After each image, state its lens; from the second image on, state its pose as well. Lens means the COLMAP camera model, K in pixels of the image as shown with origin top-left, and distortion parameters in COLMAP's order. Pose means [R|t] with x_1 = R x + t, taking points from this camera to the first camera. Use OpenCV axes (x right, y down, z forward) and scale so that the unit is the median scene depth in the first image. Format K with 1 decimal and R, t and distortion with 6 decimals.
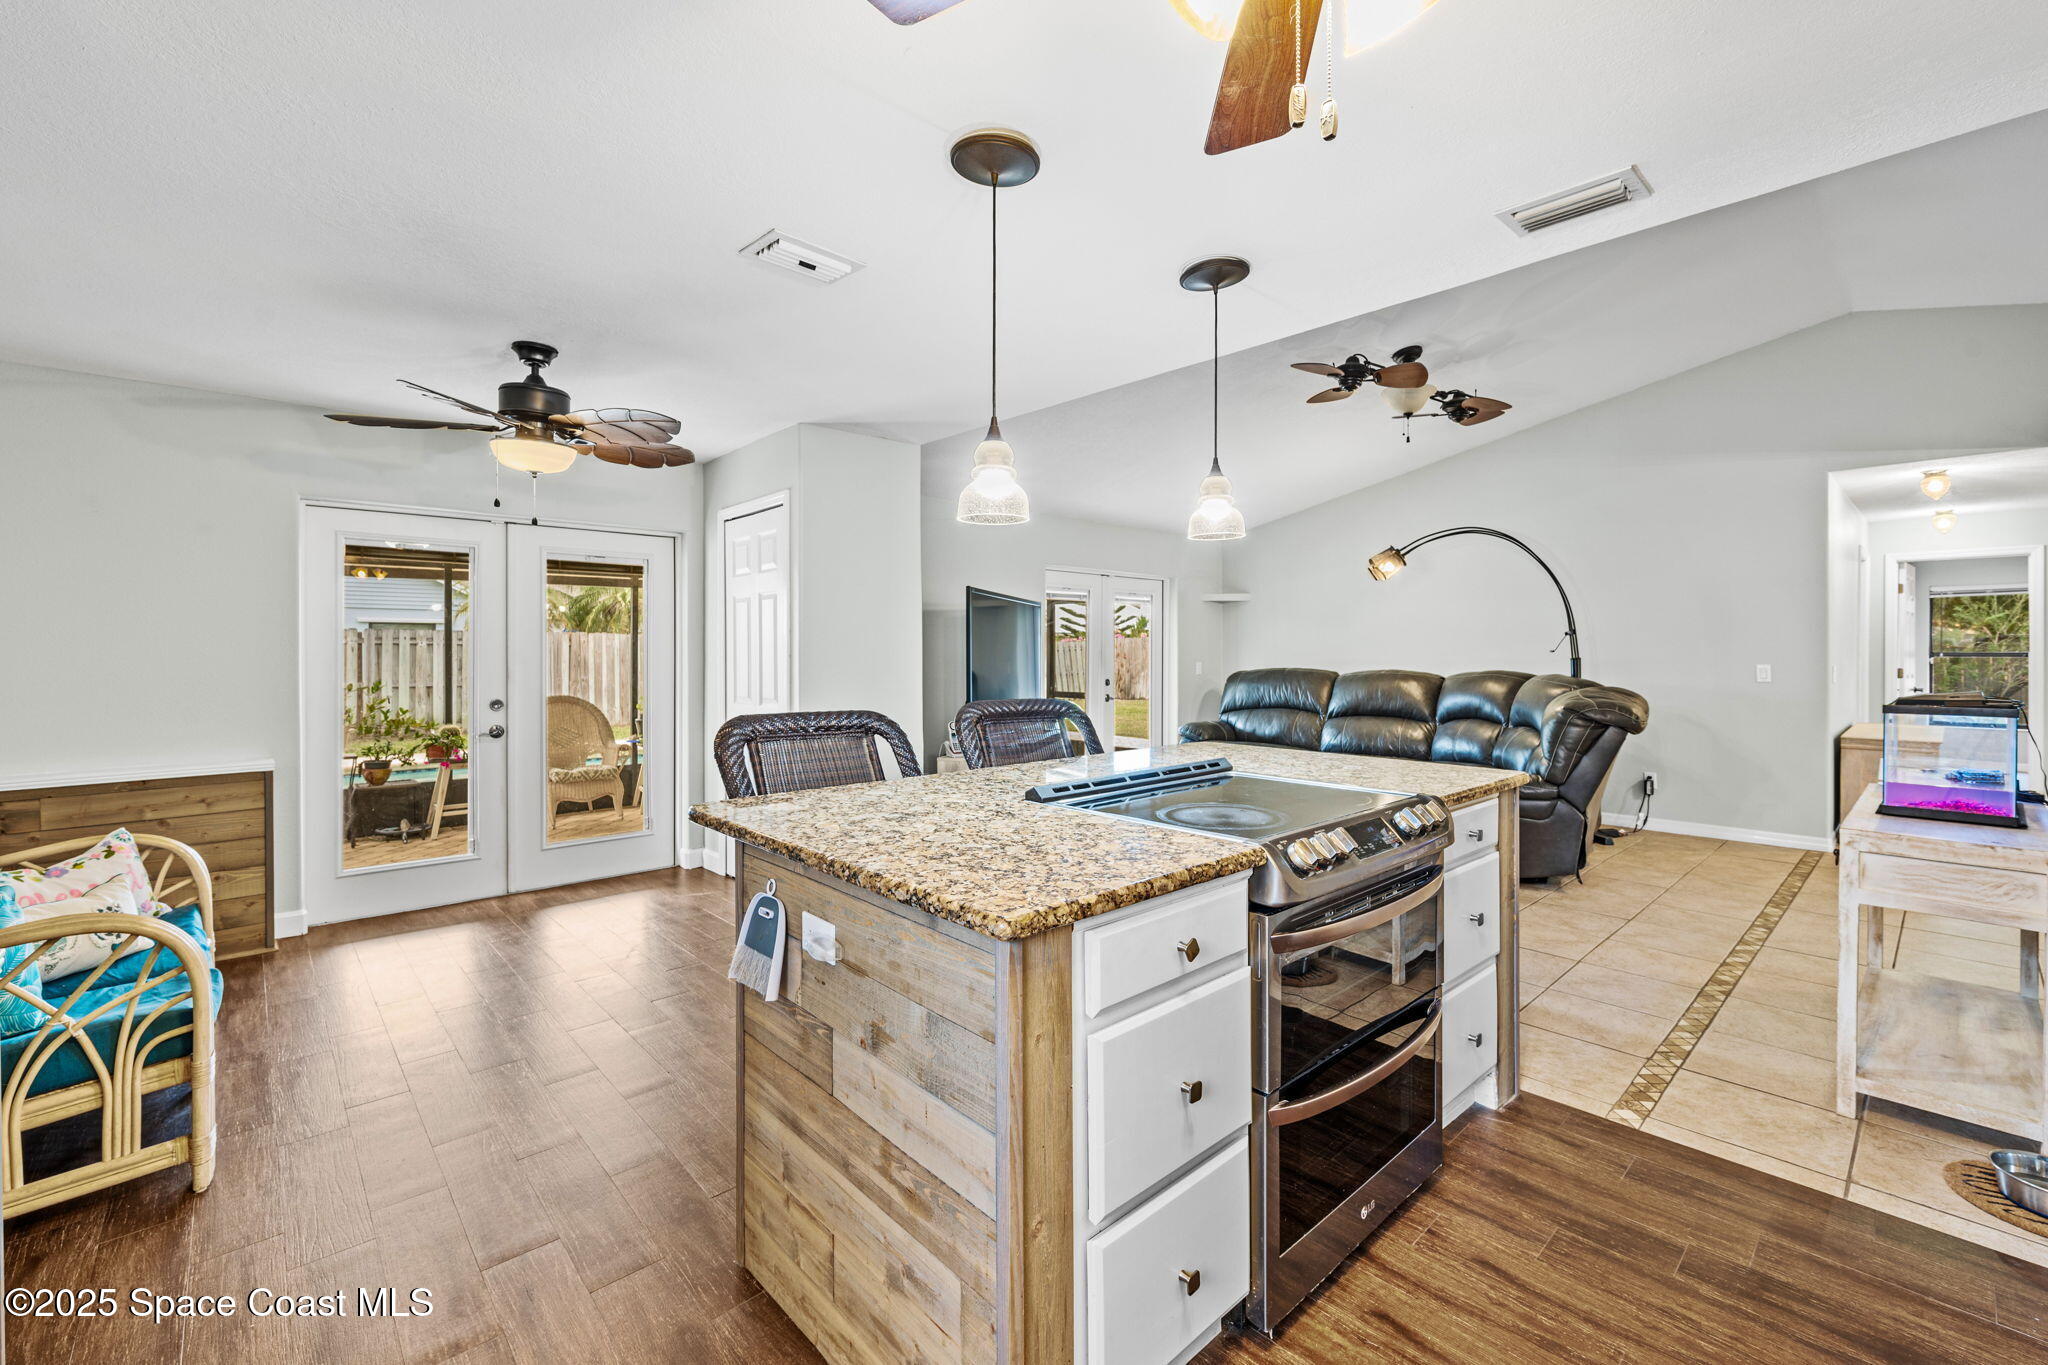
lens RADIAL K [[860.9, 0, 1020.2], [0, 860.9, 656.9], [0, 0, 1]] dist [0.000930, 0.000912]
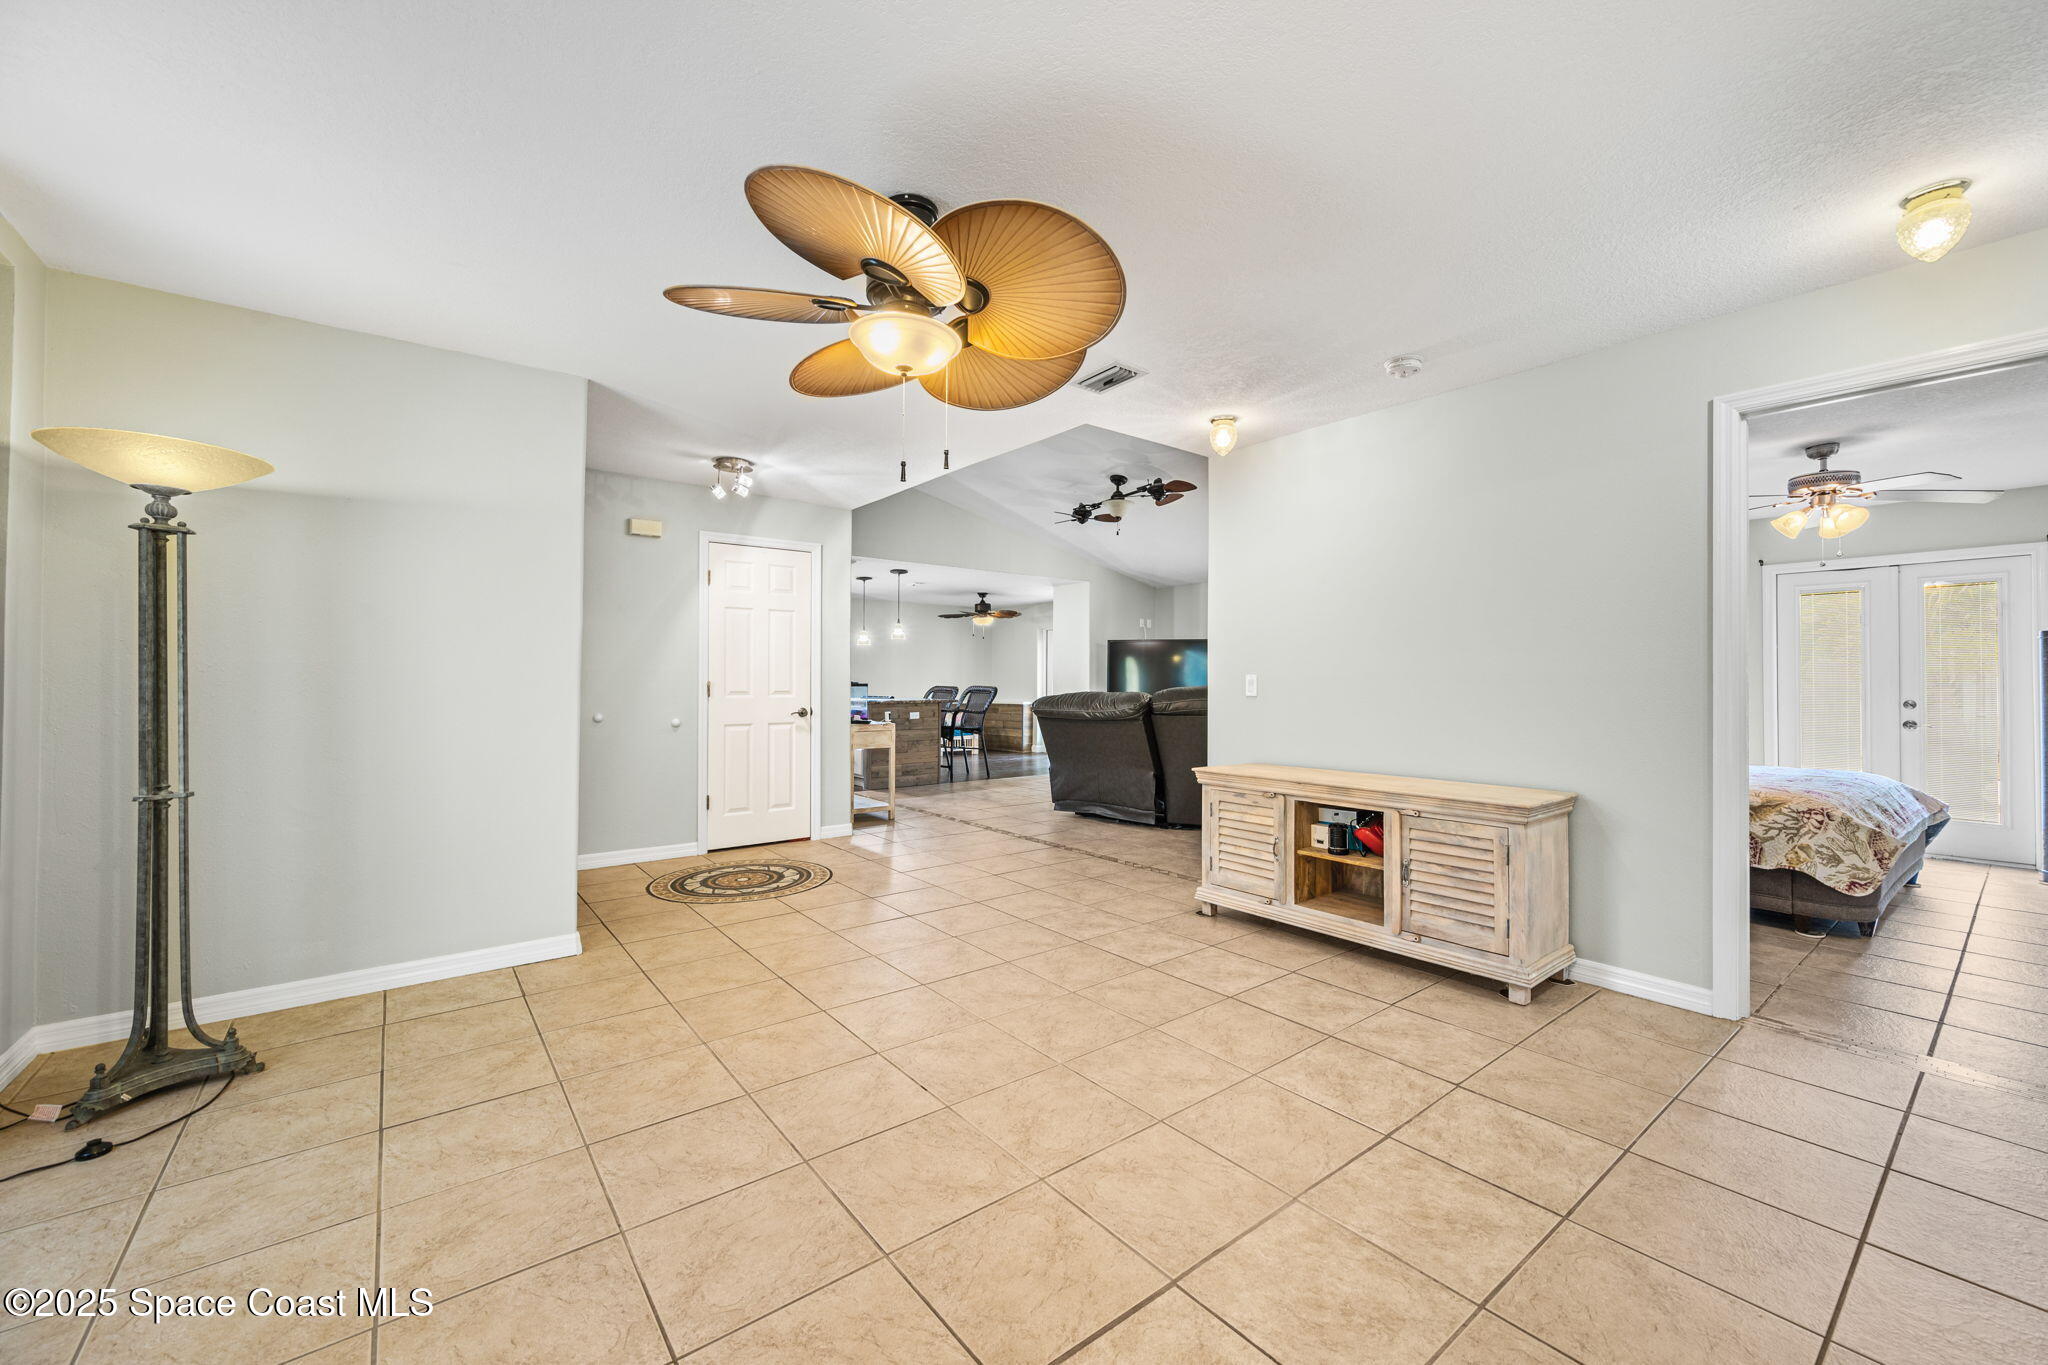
lens RADIAL K [[804.4, 0, 1039.1], [0, 804.4, 670.2], [0, 0, 1]] dist [-0.001830, -0.000778]
pose [[-0.056080, -0.012388, -0.998349, 2.370630], [-0.012062, 0.999858, -0.011729, 0.020604], [0.998353, 0.011385, -0.056221, 1.140887]]
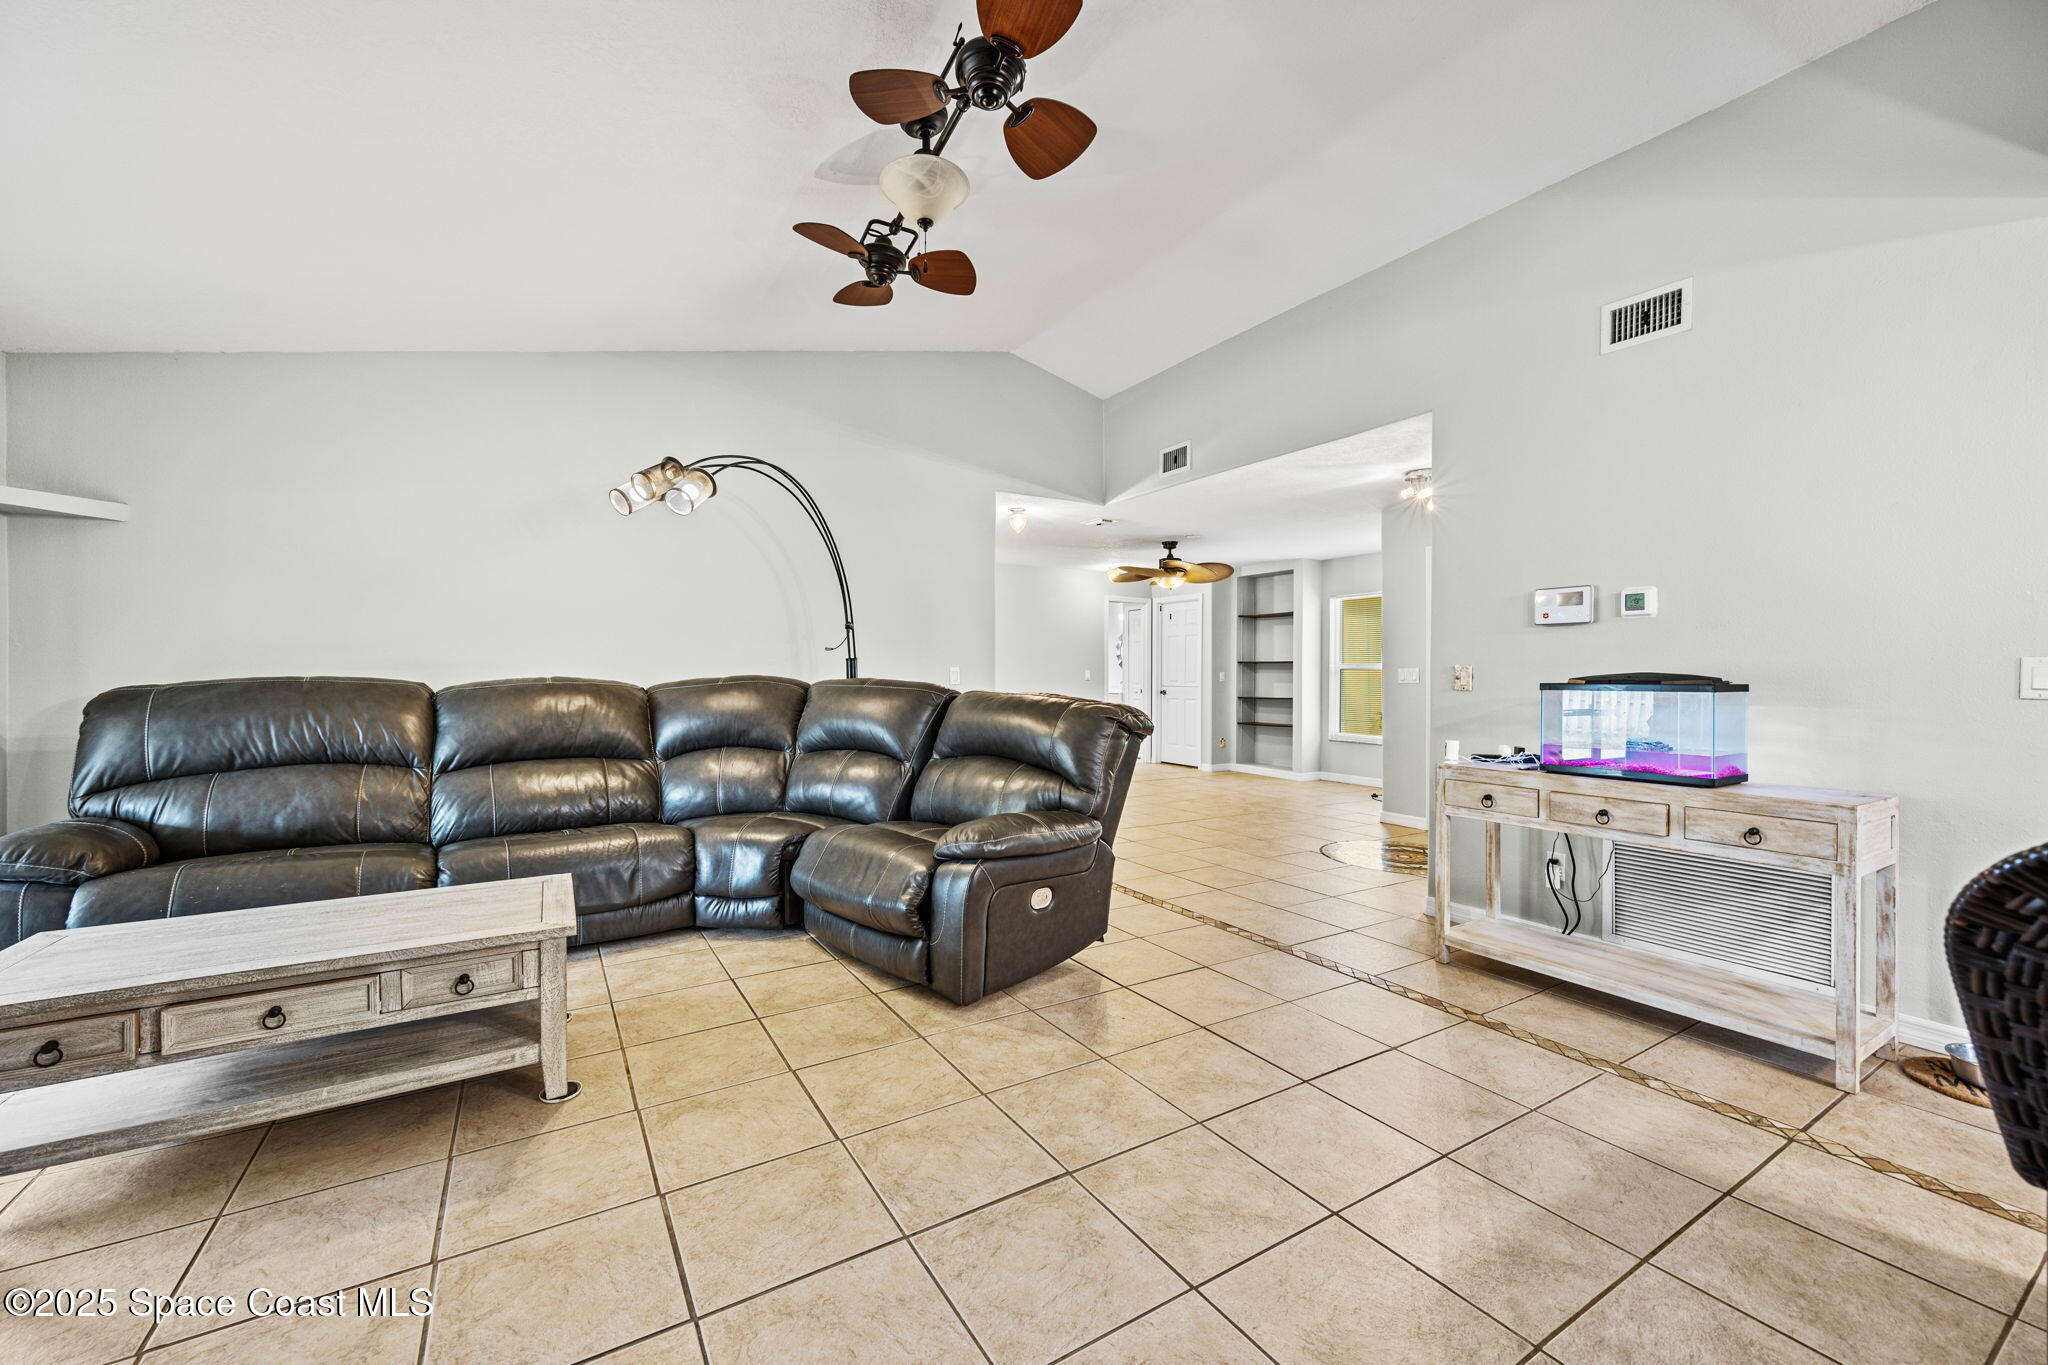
lens RADIAL K [[804.4, 0, 1024.2], [0, 804.4, 673.9], [0, 0, 1]] dist [-0.001830, -0.000778]
pose [[0.184017, 0.002993, 0.982918, -0.079407], [0.002910, 0.999989, -0.003589, 0.026469], [-0.982919, 0.003521, 0.184006, 1.011512]]
